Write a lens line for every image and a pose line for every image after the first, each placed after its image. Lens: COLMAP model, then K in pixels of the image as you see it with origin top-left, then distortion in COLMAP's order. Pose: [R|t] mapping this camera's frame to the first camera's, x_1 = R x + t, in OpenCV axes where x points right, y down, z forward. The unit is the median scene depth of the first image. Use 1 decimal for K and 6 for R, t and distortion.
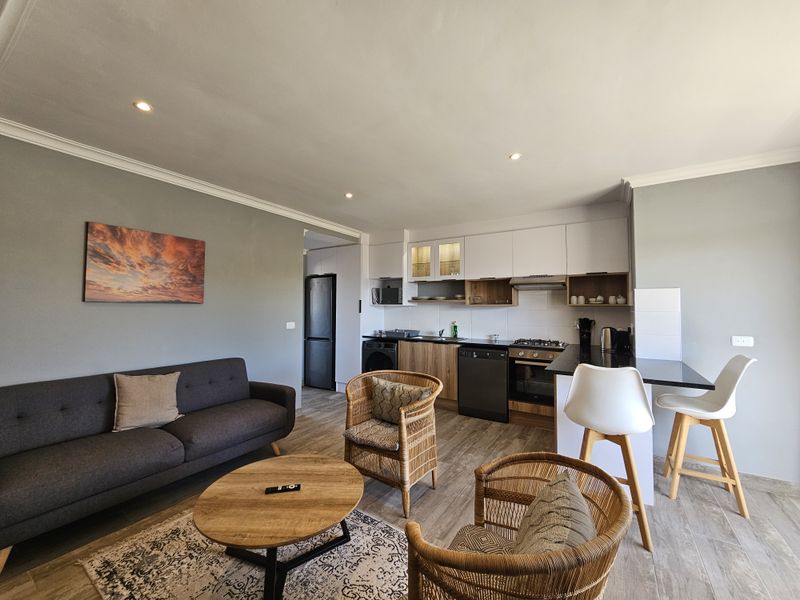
lens RADIAL K [[325.5, 0, 401.9], [0, 325.5, 301.3], [0, 0, 1]] dist [0.003798, 0.000440]
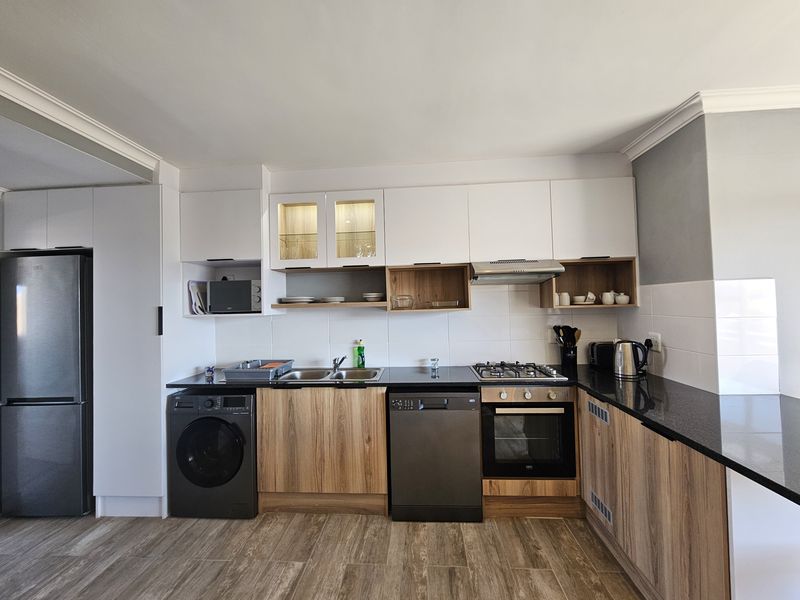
lens RADIAL K [[373.9, 0, 421.4], [0, 373.9, 297.9], [0, 0, 1]] dist [-0.000248, -0.001613]
pose [[0.882680, -0.015408, 0.469721, -0.052058], [0.019291, 0.999808, -0.003455, -0.007546], [-0.469578, 0.012111, 0.882808, 0.381615]]
